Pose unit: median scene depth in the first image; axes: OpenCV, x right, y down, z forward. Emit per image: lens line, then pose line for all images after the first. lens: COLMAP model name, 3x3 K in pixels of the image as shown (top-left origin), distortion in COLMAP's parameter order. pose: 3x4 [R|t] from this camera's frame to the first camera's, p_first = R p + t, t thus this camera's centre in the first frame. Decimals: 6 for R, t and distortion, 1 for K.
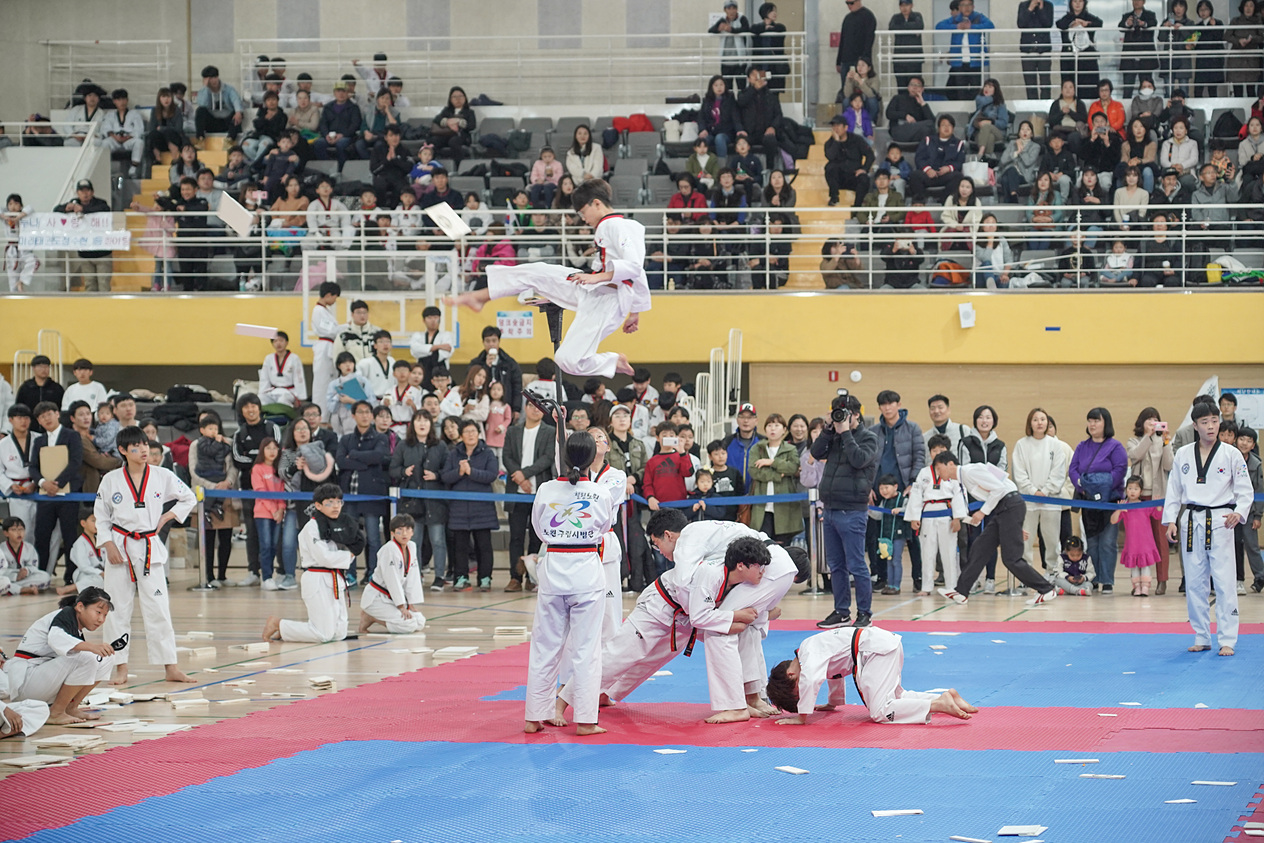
lens RADIAL K [[2743.8, 0, 632.2], [0, 2743.8, 421.9], [0, 0, 1]] dist [0.043658, 0.000000]
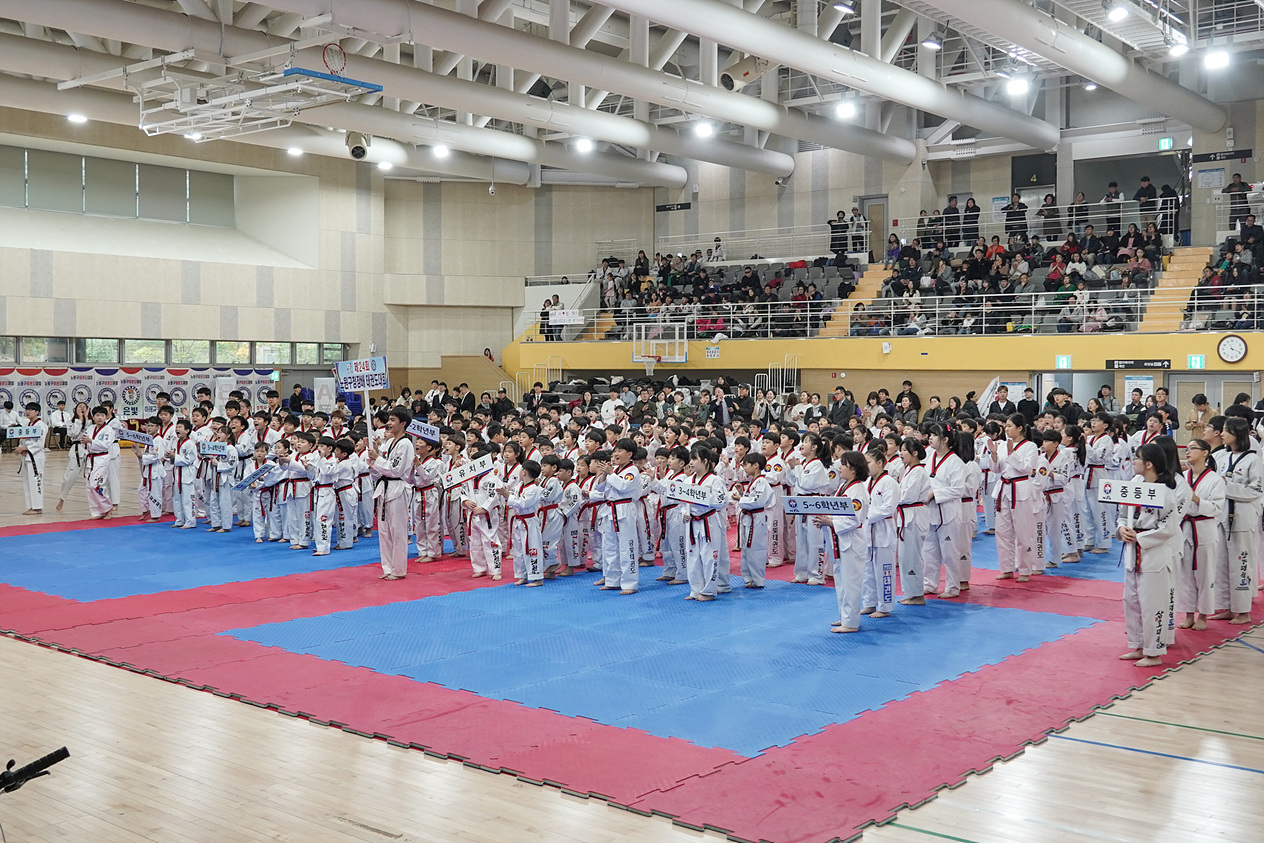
lens RADIAL K [[1323.2, 0, 633.3], [0, 1323.2, 421.4], [0, 0, 1]] dist [0.004406, 0.000000]
pose [[0.847489, 0.022944, -0.530317, 0.504466], [-0.012040, 0.999639, 0.024008, -0.003065], [0.530676, -0.013962, 0.847460, -0.002076]]
